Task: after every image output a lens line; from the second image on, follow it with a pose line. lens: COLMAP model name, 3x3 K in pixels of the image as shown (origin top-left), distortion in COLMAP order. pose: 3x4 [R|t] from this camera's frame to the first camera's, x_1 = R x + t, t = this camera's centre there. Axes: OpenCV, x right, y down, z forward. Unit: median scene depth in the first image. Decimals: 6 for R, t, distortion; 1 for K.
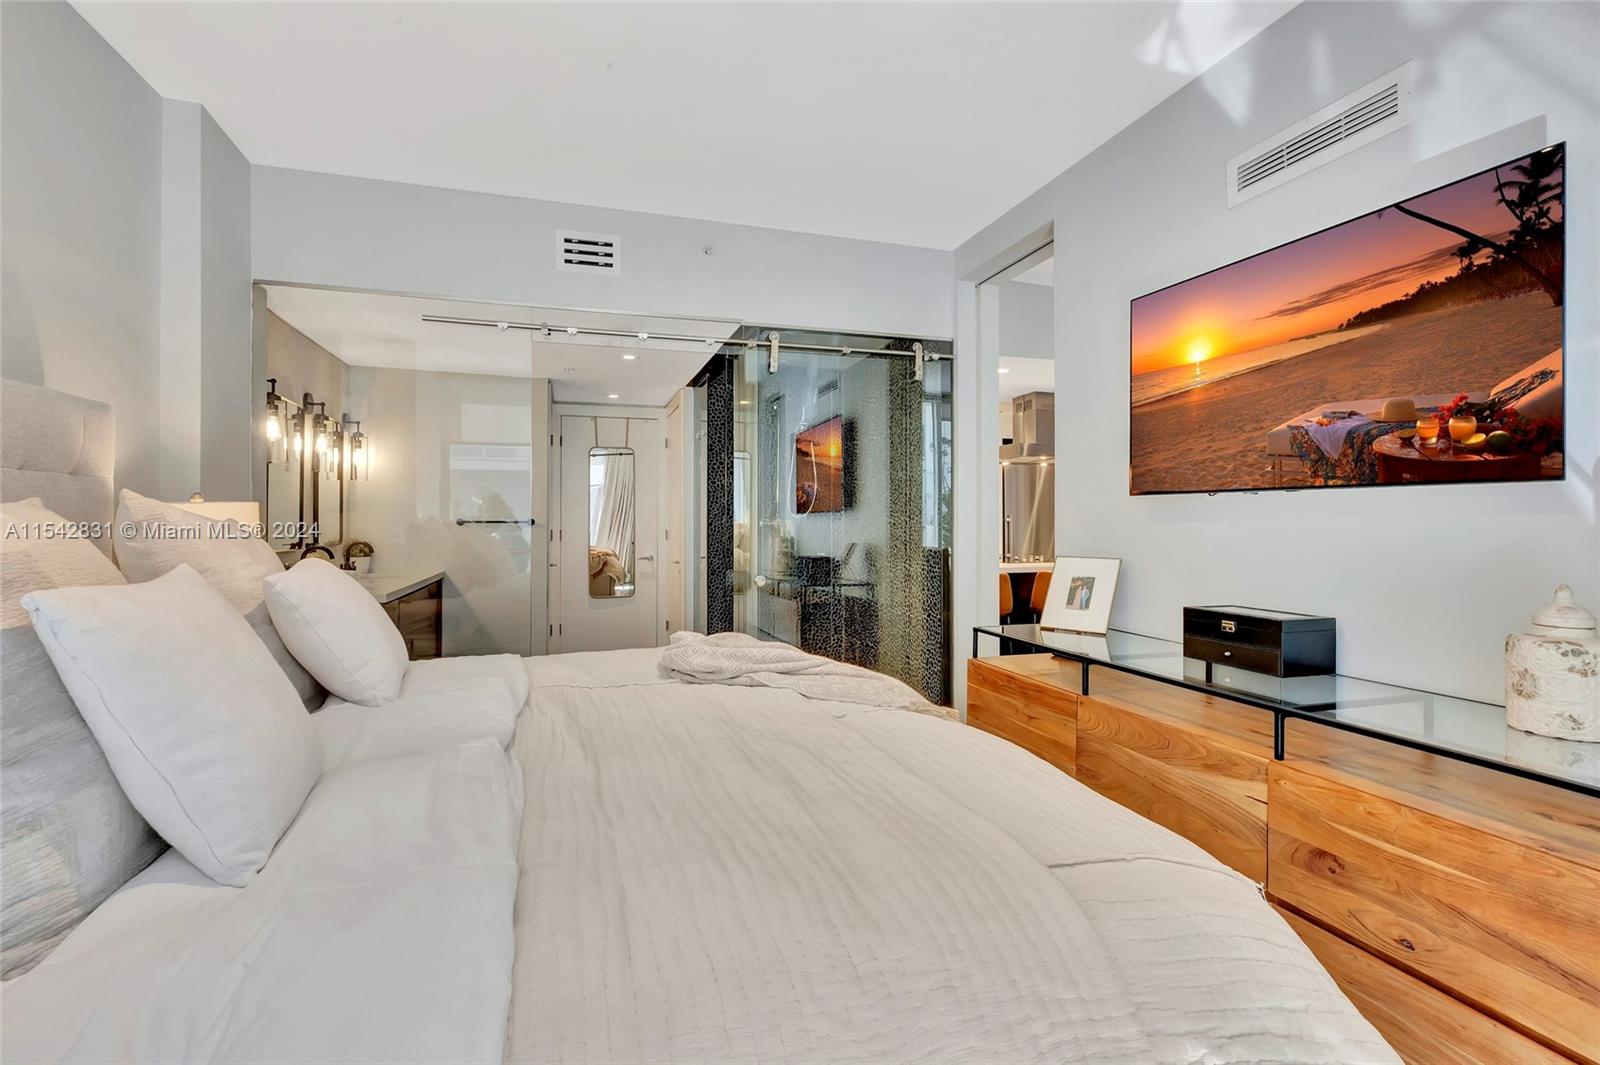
lens RADIAL K [[748.1, 0, 799.6], [0, 748.1, 523.8], [0, 0, 1]] dist [0.001454, -0.004547]
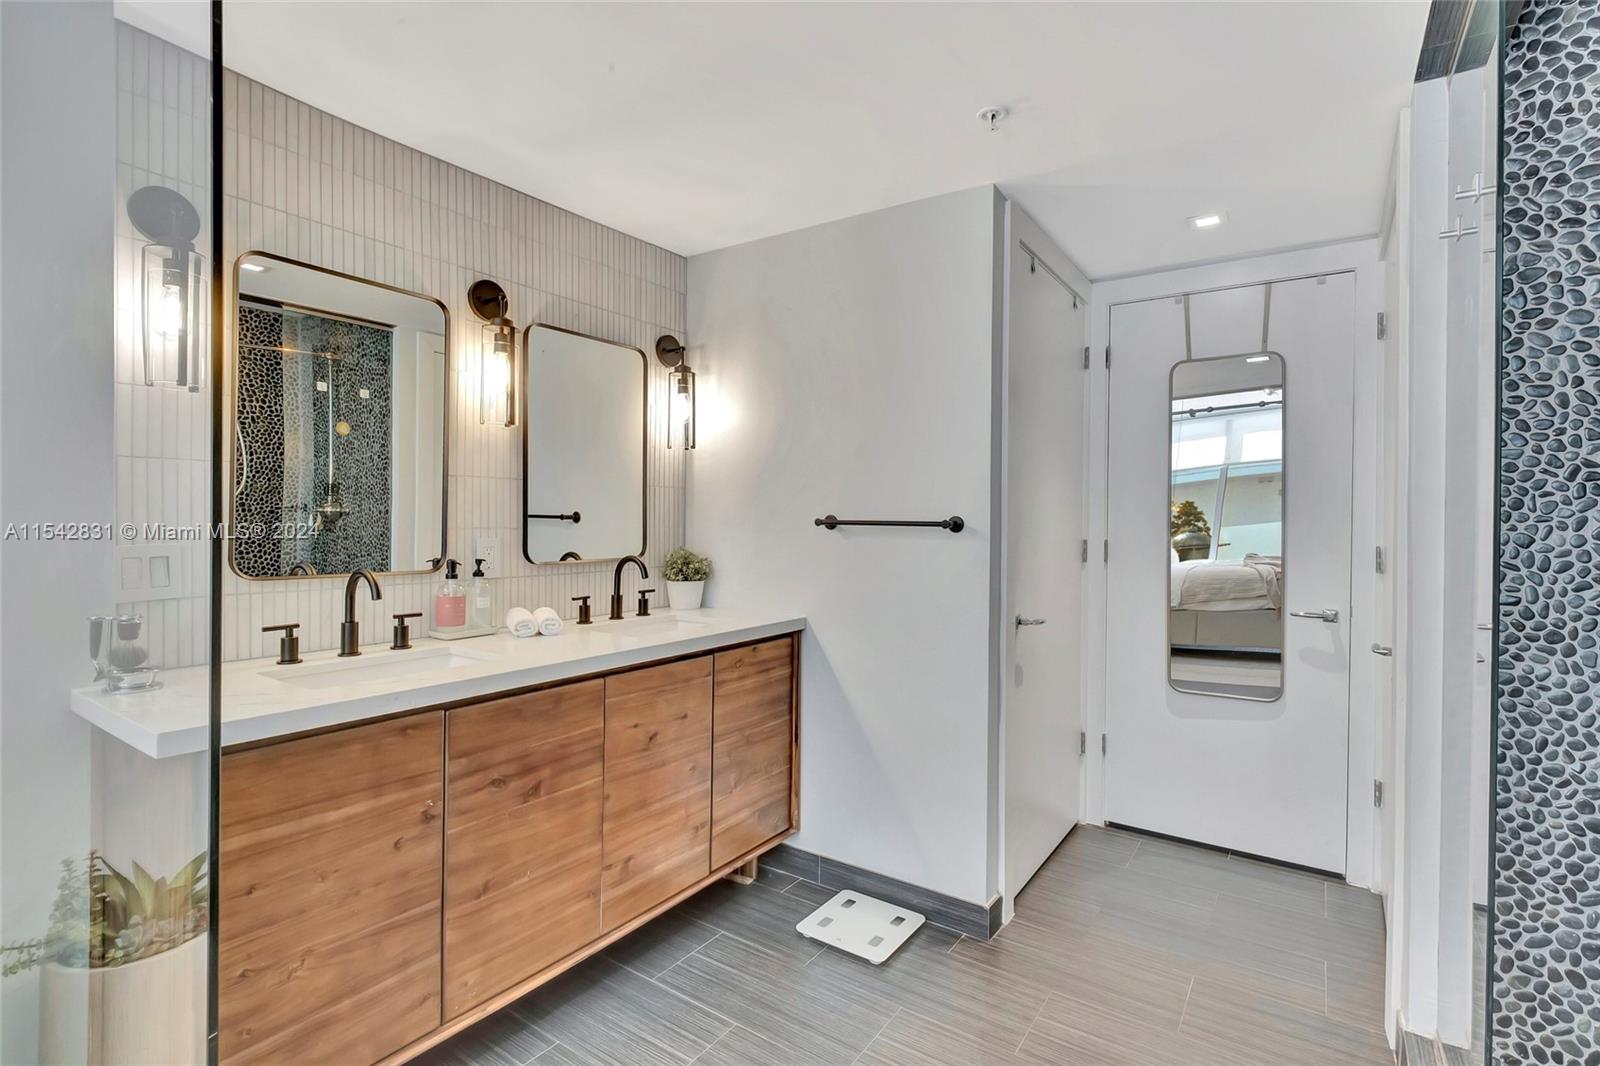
lens RADIAL K [[748.1, 0, 799.6], [0, 748.1, 524.3], [0, 0, 1]] dist [0.001454, -0.004547]
pose [[0.619252, 0.013795, -0.785071, -0.109252], [-0.011943, 0.999895, 0.008150, -0.007829], [0.785102, 0.004329, 0.619352, 0.985568]]
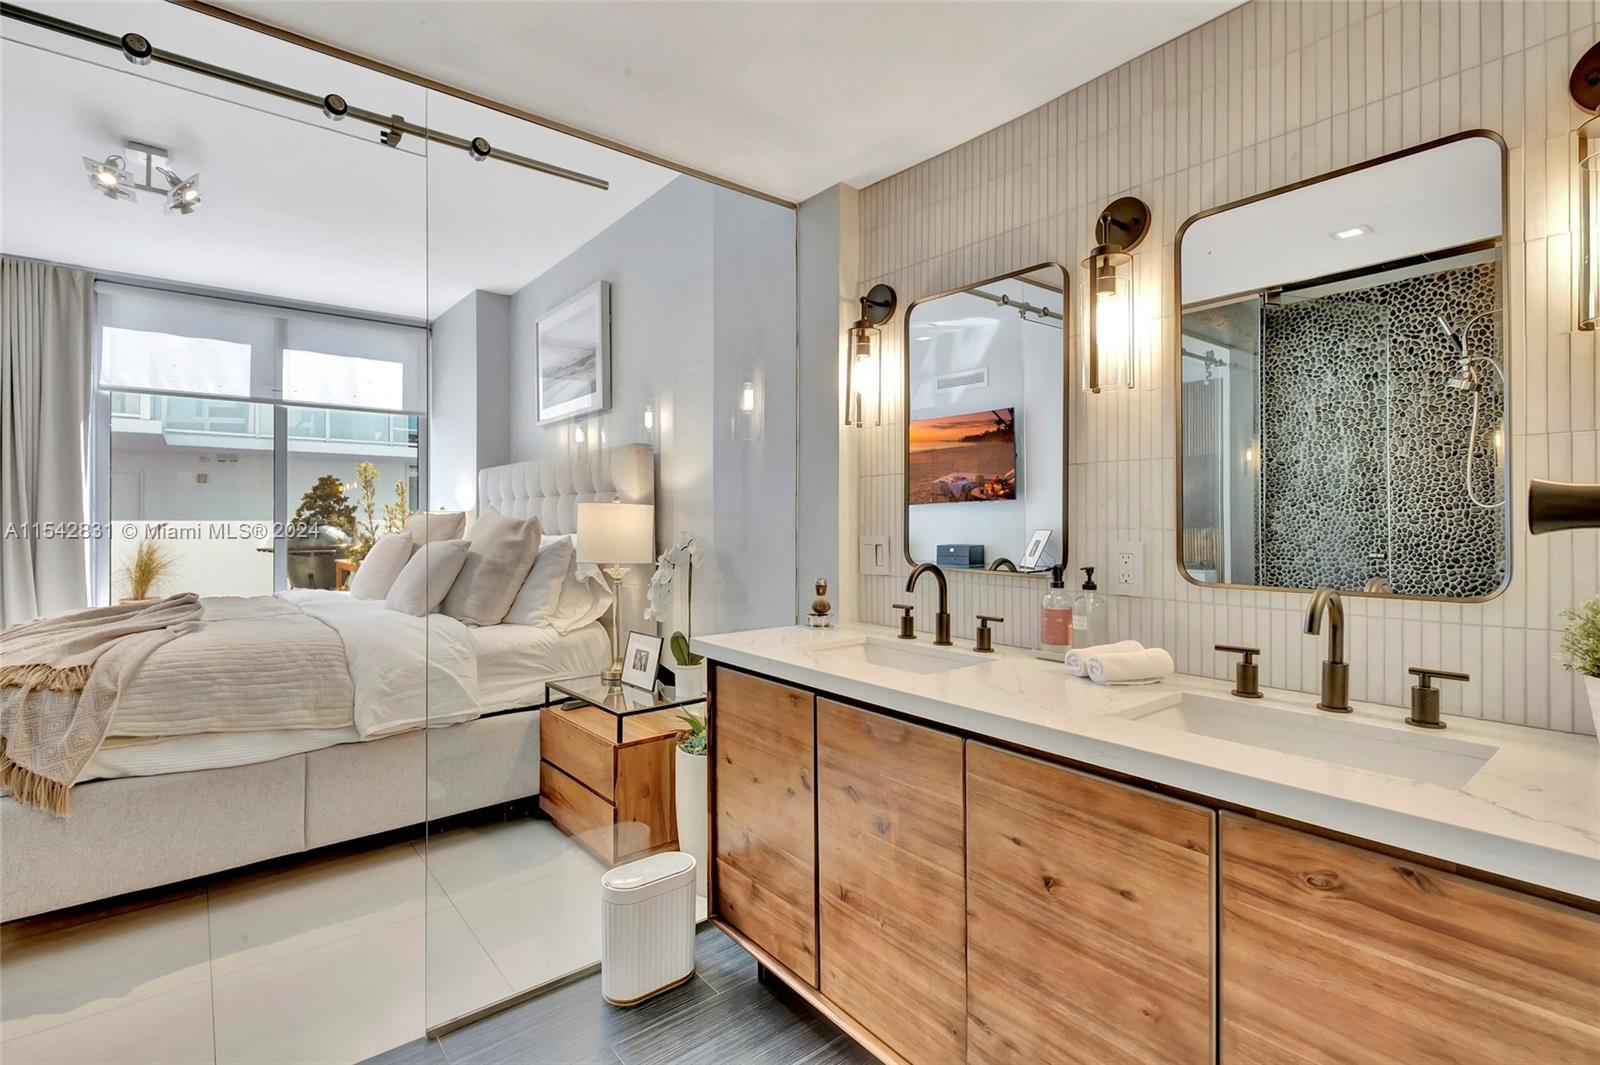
lens RADIAL K [[748.1, 0, 799.6], [0, 748.1, 523.8], [0, 0, 1]] dist [0.001454, -0.004547]
pose [[-0.927875, 0.000574, -0.372891, -0.386910], [-0.002524, 0.999966, 0.007820, -0.002550], [0.372883, 0.008197, -0.927842, 1.503642]]
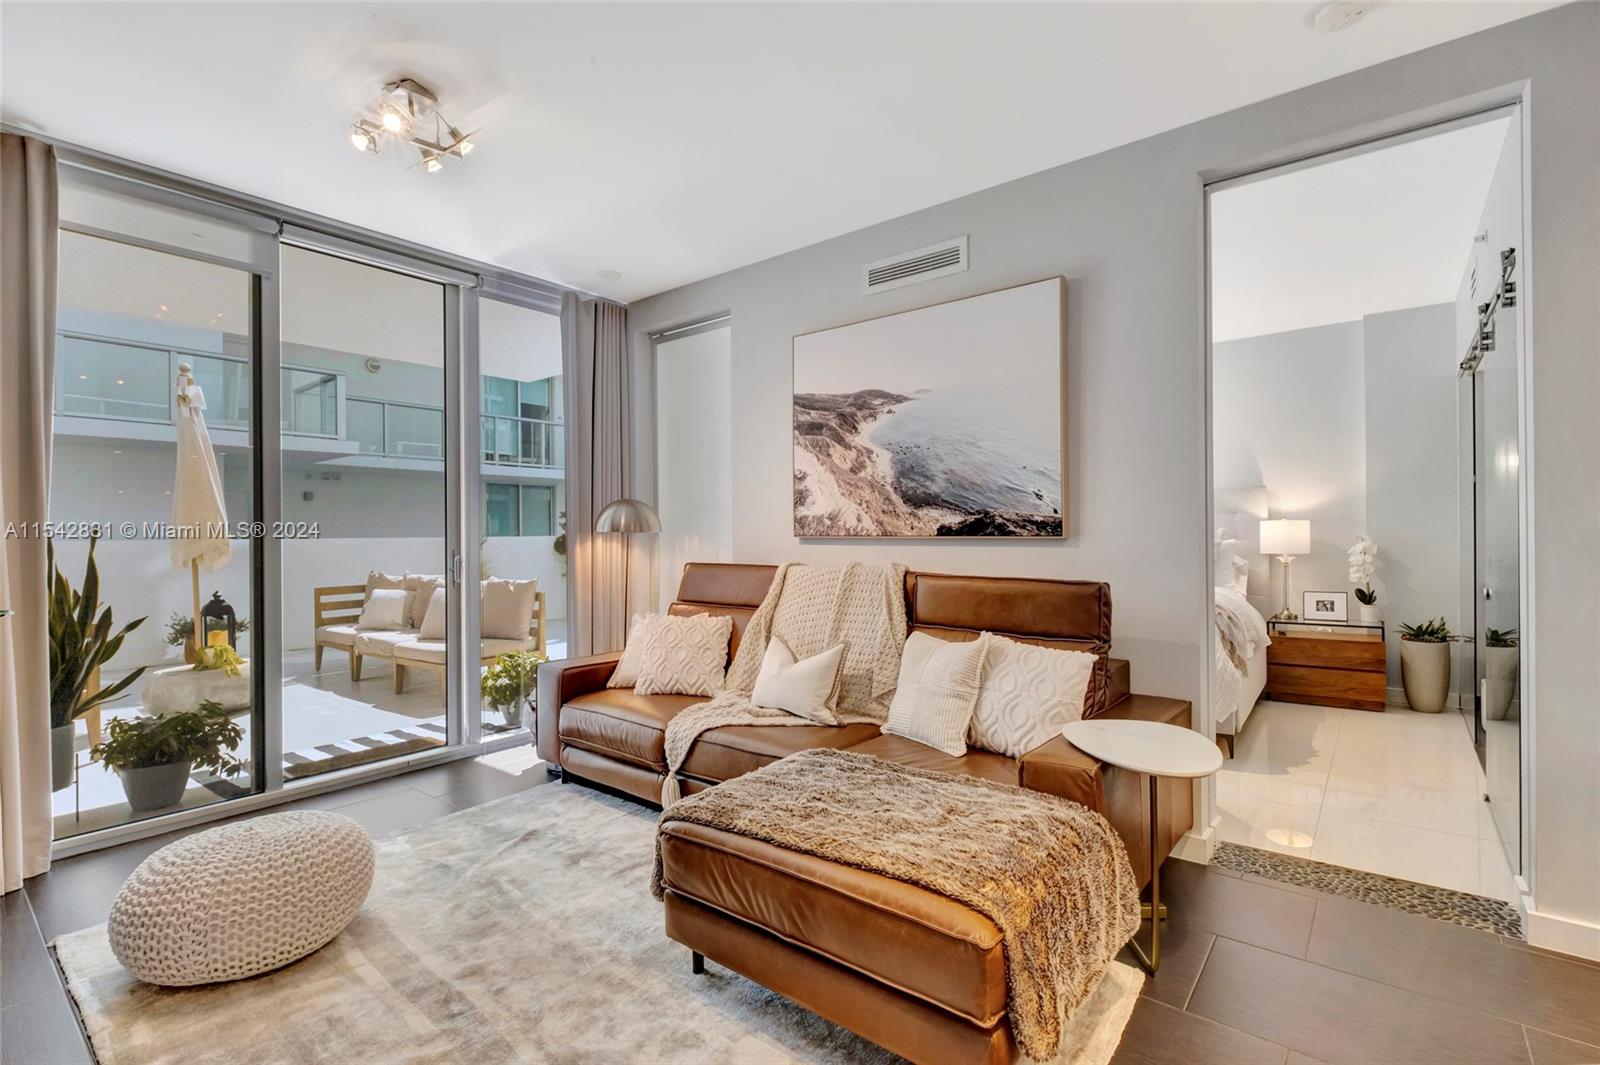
lens RADIAL K [[734.4, 0, 795.1], [0, 734.4, 537.5], [0, 0, 1]] dist [0.001090, -0.000301]
pose [[-0.831385, 0.007469, -0.555647, 1.128449], [0.004656, 0.999968, 0.006475, 0.001871], [0.555678, 0.002796, -0.831393, 1.318972]]
